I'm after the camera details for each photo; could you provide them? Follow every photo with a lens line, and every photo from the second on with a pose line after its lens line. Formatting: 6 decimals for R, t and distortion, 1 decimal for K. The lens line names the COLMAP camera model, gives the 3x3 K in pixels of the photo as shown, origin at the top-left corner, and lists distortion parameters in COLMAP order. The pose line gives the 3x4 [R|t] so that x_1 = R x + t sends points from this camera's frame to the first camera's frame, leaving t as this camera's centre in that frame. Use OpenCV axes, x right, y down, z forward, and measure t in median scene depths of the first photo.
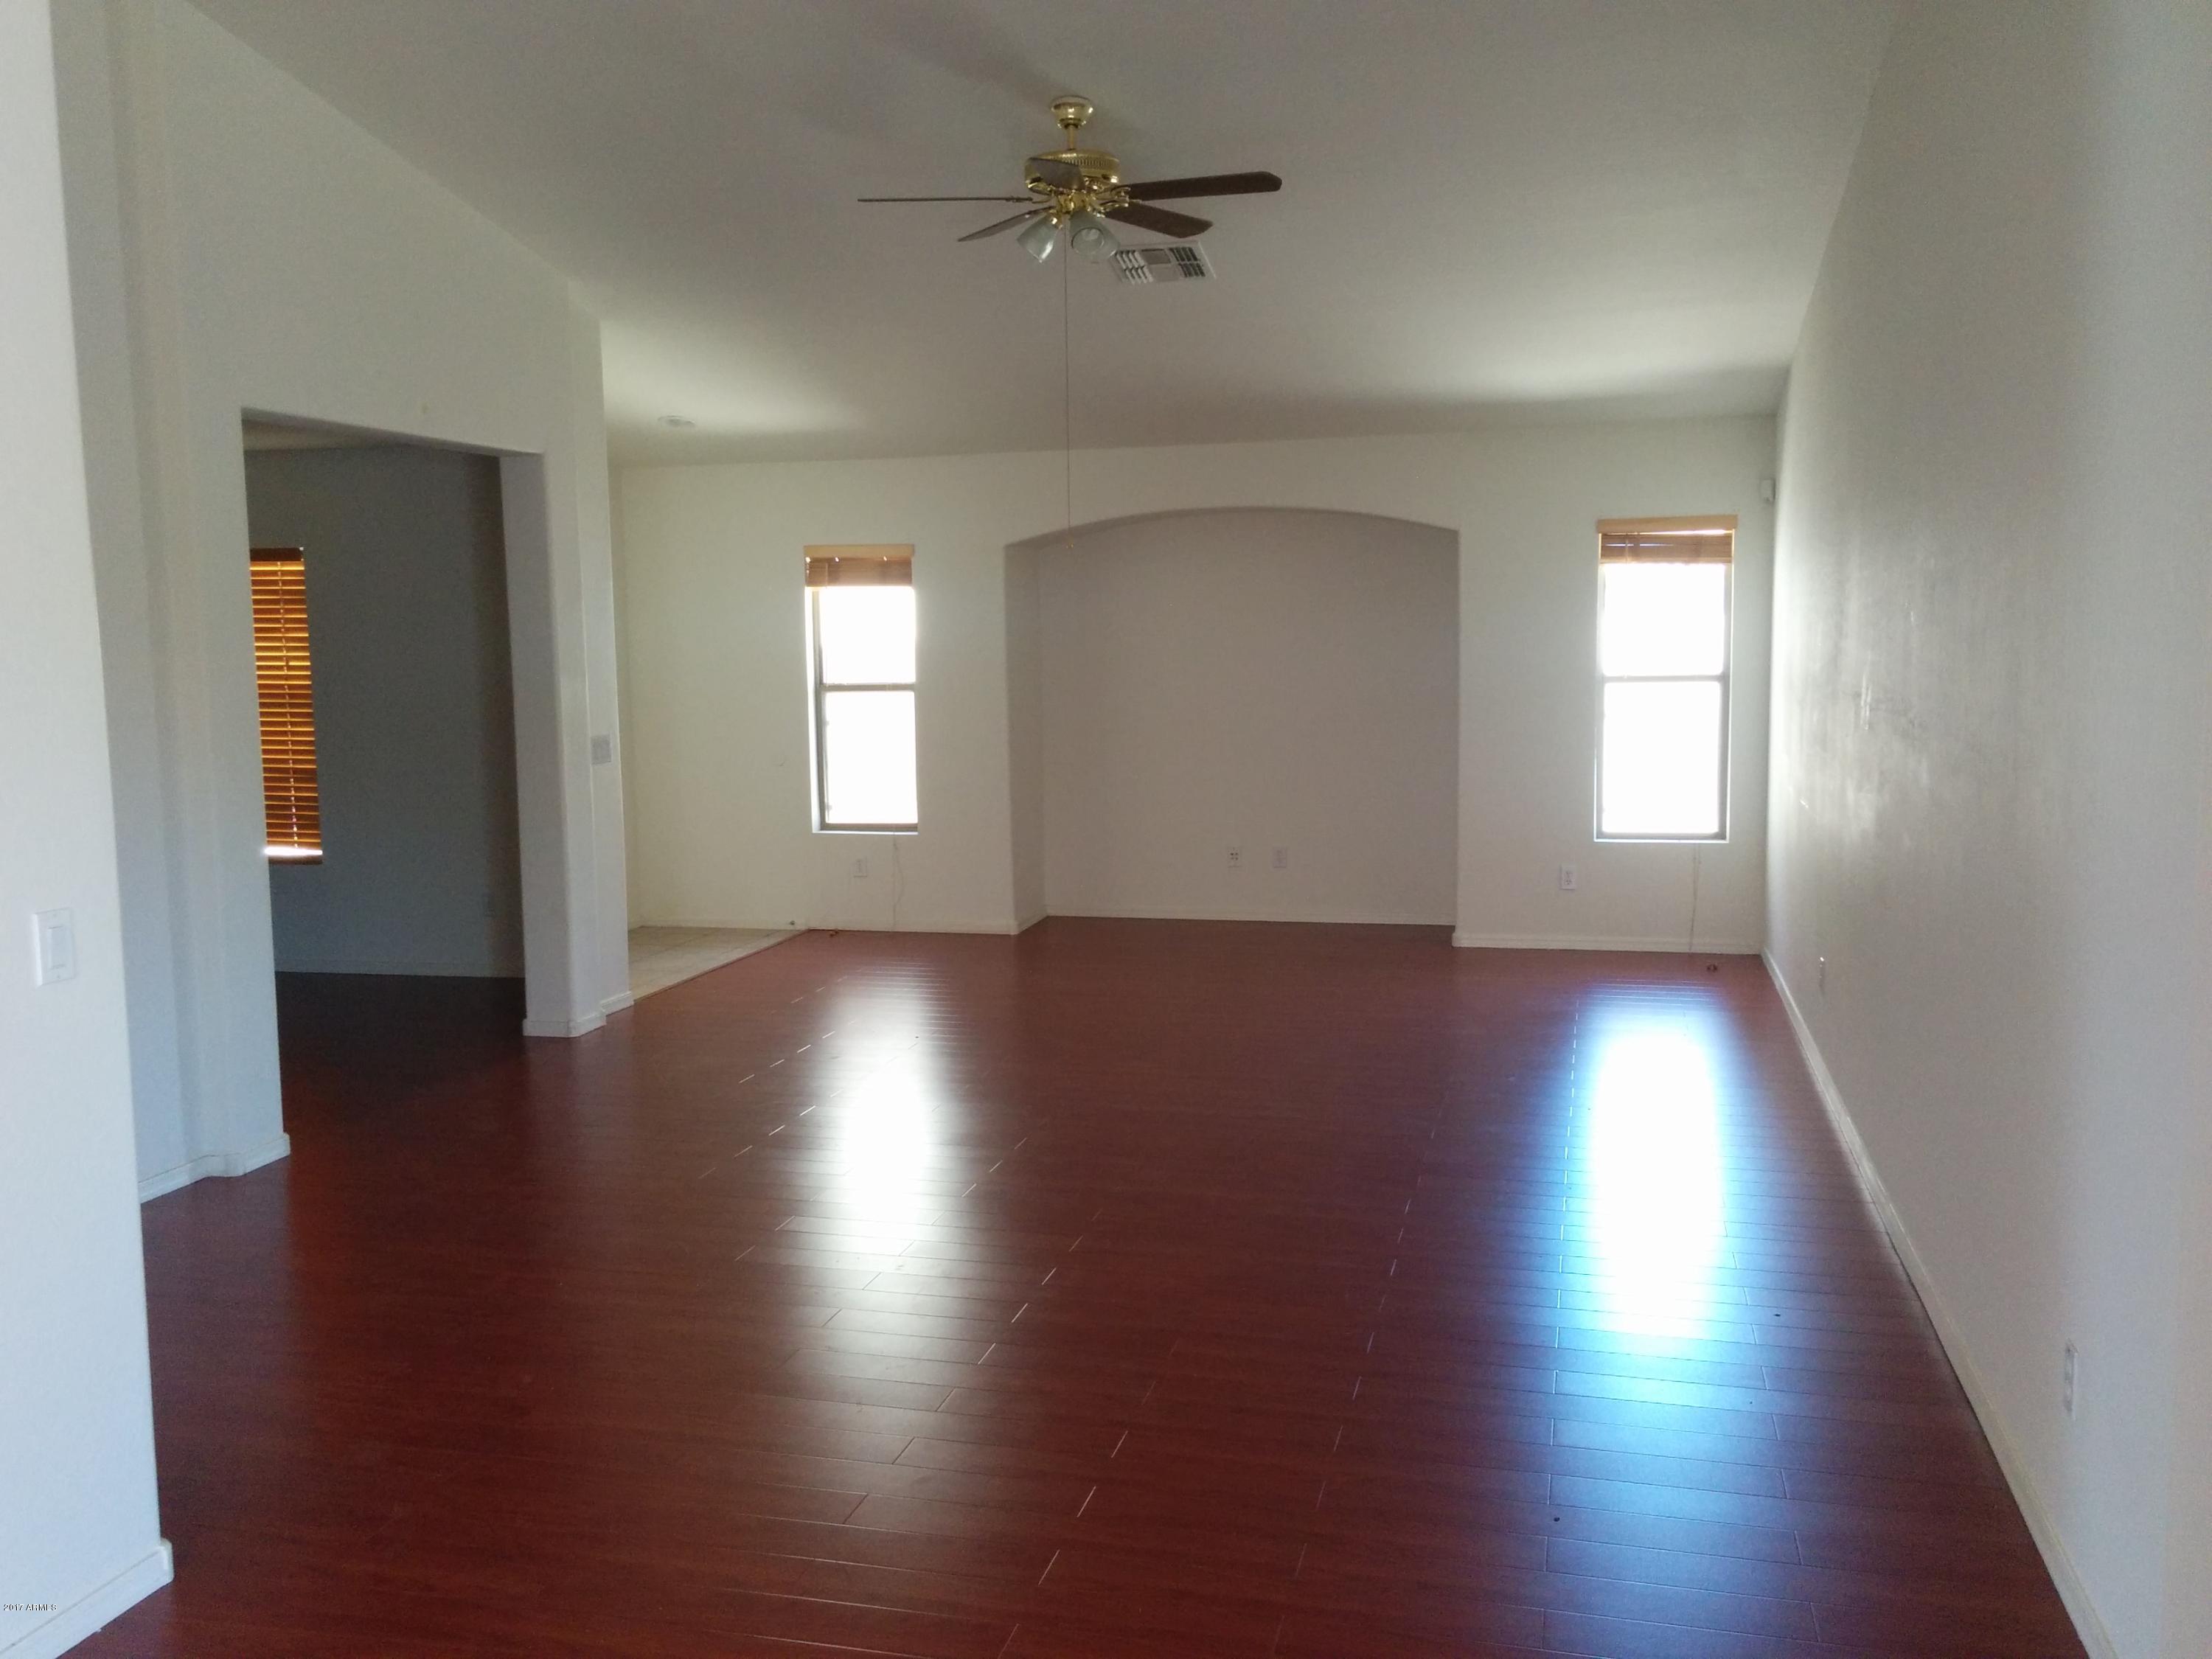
lens RADIAL K [[1917.3, 0, 1106.0], [0, 1917.3, 829.5], [0, 0, 1]] dist [0.065609, -0.117589]
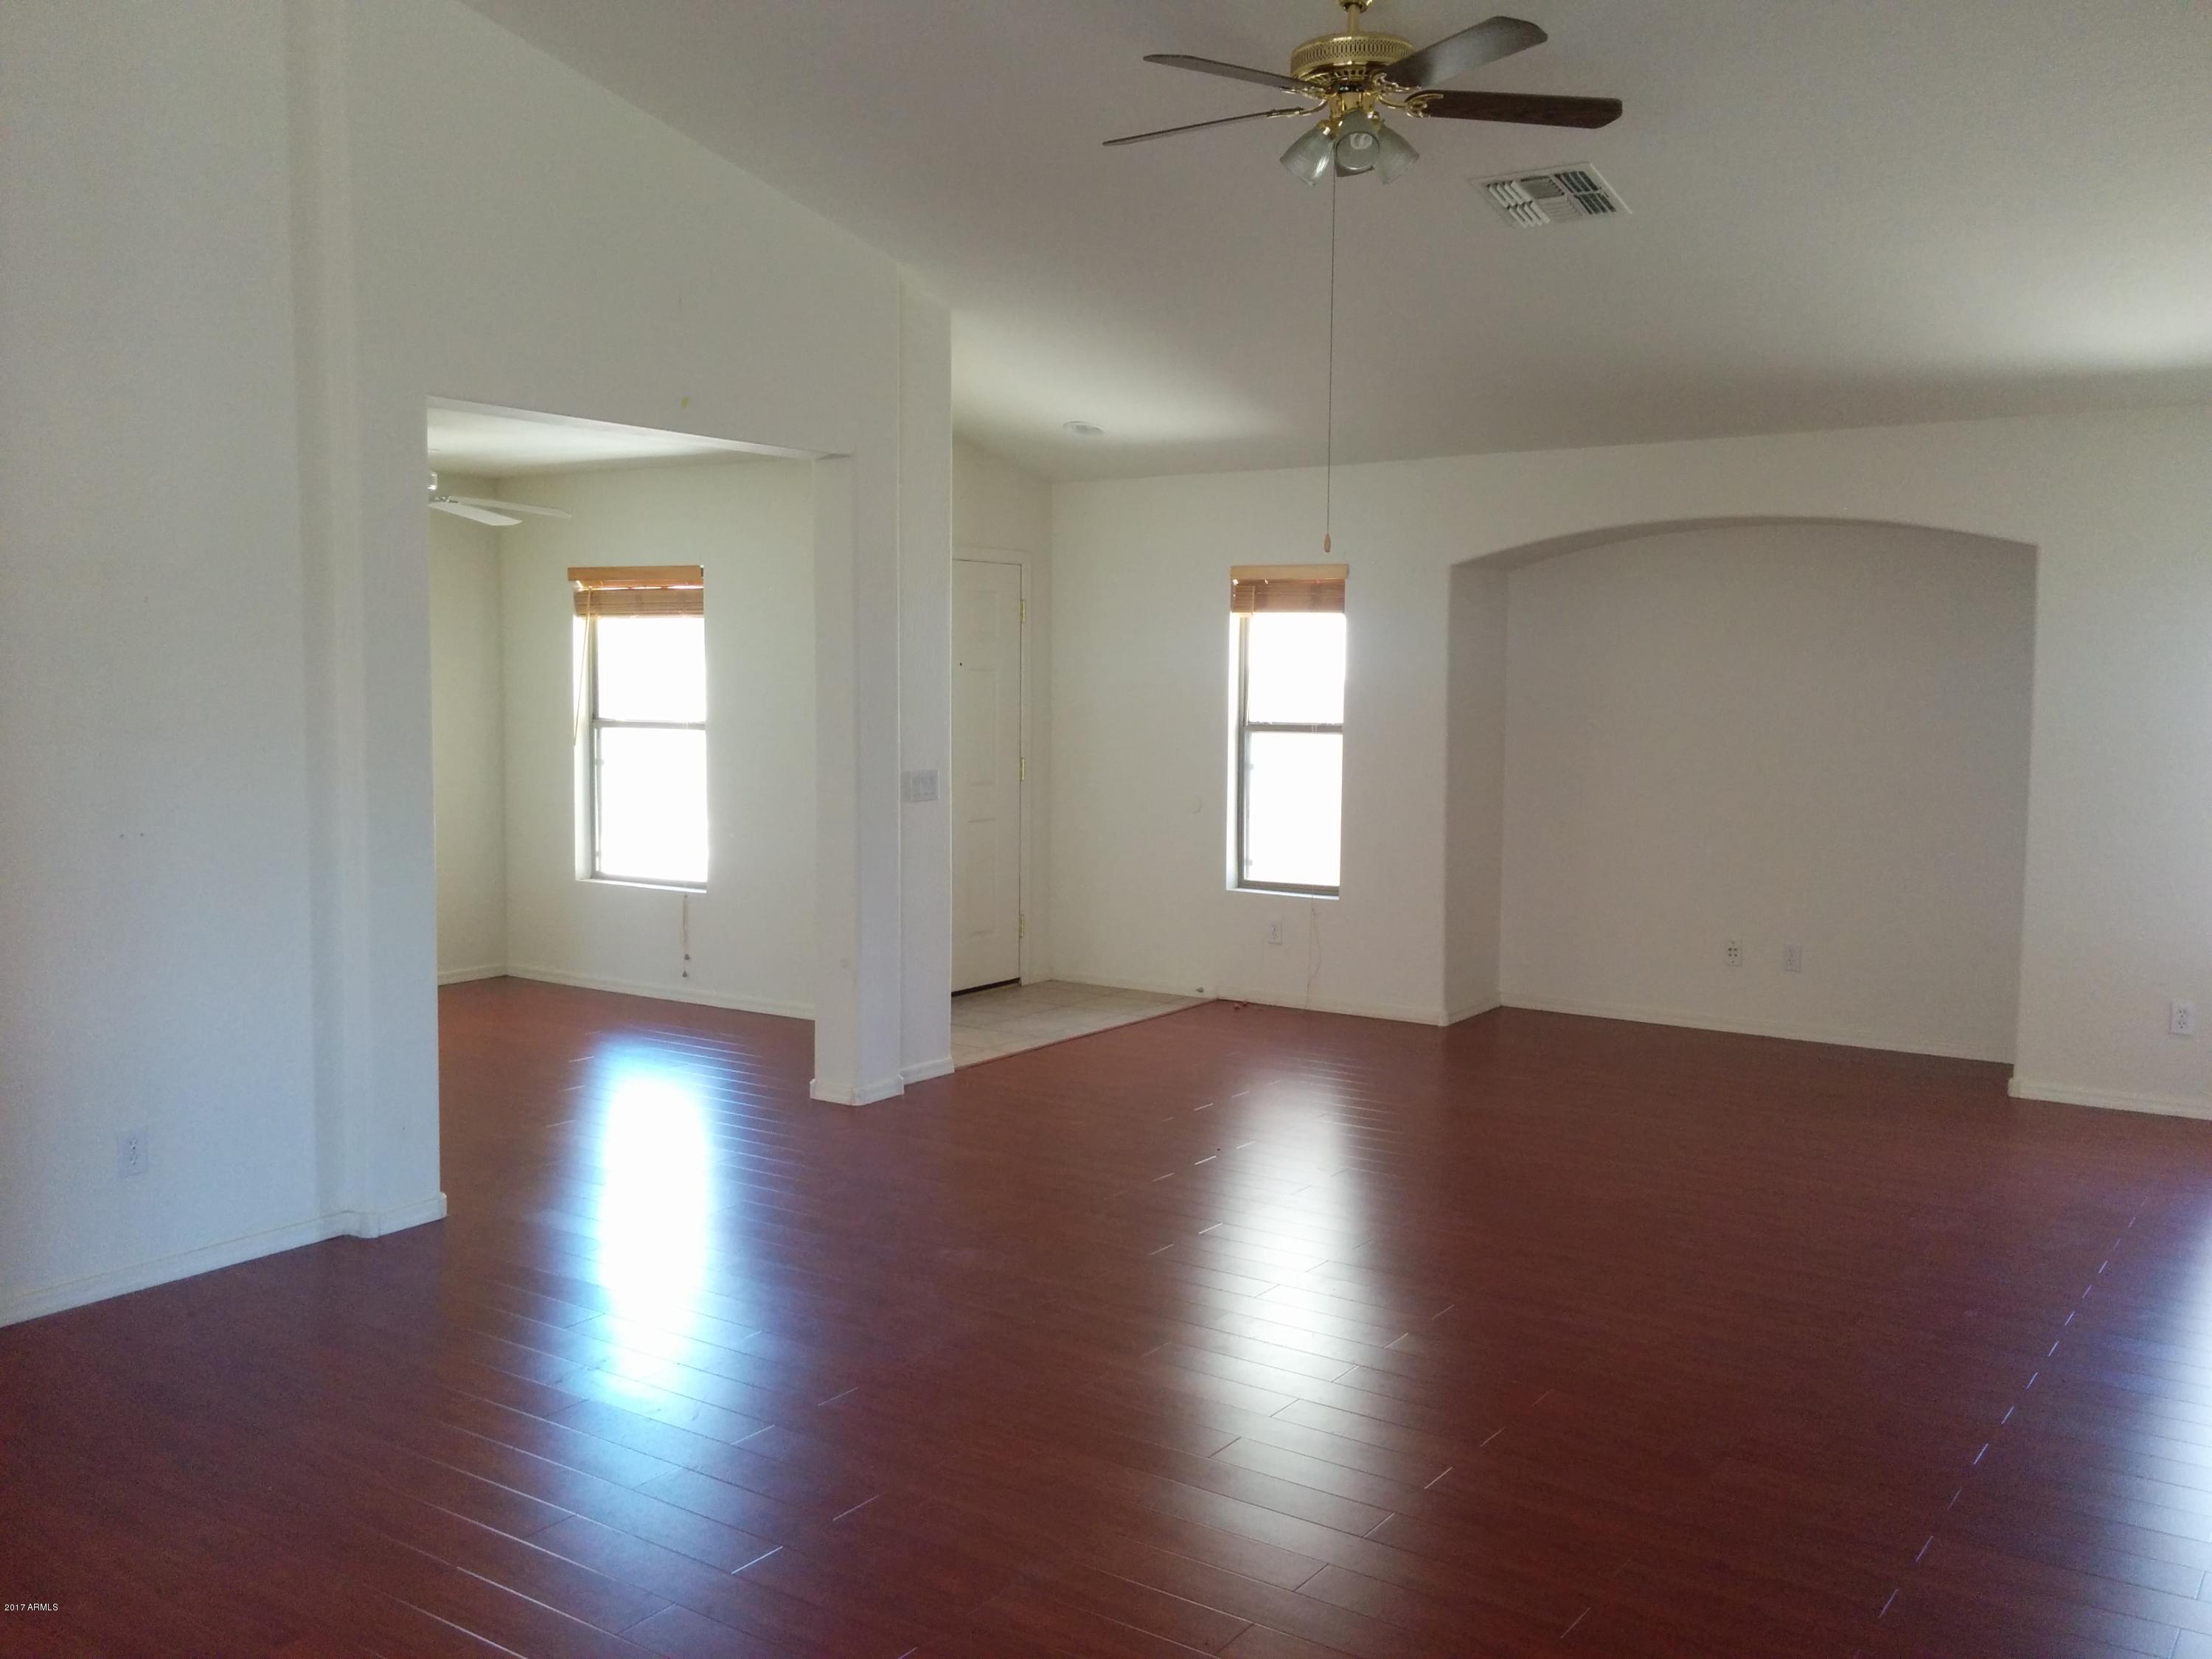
lens RADIAL K [[1917.3, 0, 1106.0], [0, 1917.3, 829.5], [0, 0, 1]] dist [0.065609, -0.117589]
pose [[0.931174, 0.051450, -0.360927, 0.115401], [-0.058539, 0.998247, -0.008729, -0.015456], [0.359846, 0.029257, 0.932553, 0.158269]]
